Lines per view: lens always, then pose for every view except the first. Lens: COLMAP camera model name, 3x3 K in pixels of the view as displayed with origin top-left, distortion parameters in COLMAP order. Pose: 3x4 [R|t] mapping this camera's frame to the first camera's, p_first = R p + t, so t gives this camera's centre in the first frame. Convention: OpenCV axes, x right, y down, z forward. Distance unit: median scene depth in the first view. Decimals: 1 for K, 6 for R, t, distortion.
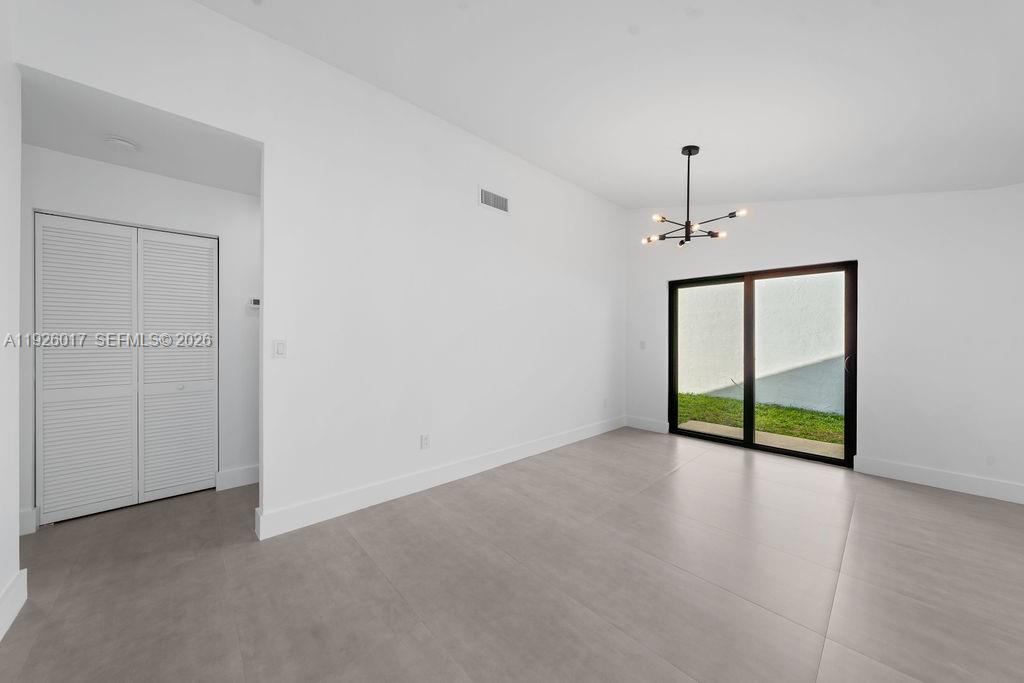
lens RADIAL K [[353.9, 0, 512.4], [0, 353.9, 334.1], [0, 0, 1]] dist [0.000357, 0.000040]
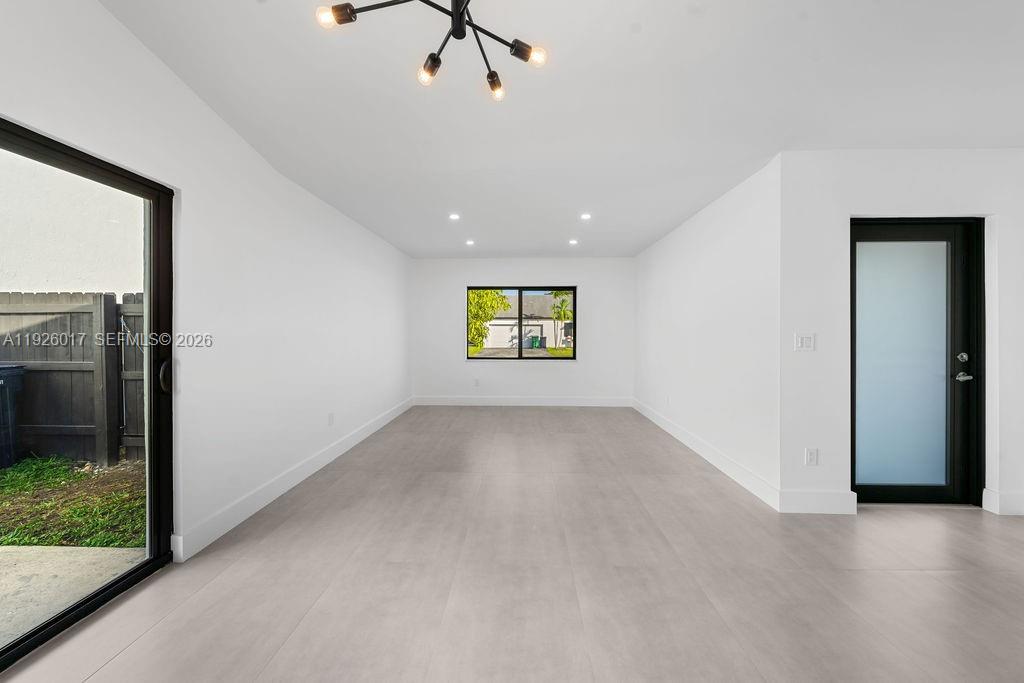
lens RADIAL K [[353.9, 0, 512.4], [0, 353.9, 334.1], [0, 0, 1]] dist [0.000357, 0.000040]
pose [[-0.717355, -0.005041, 0.696689, 0.168672], [-0.012553, 0.999905, -0.005691, 0.013573], [-0.696595, -0.012828, -0.717350, 0.870212]]
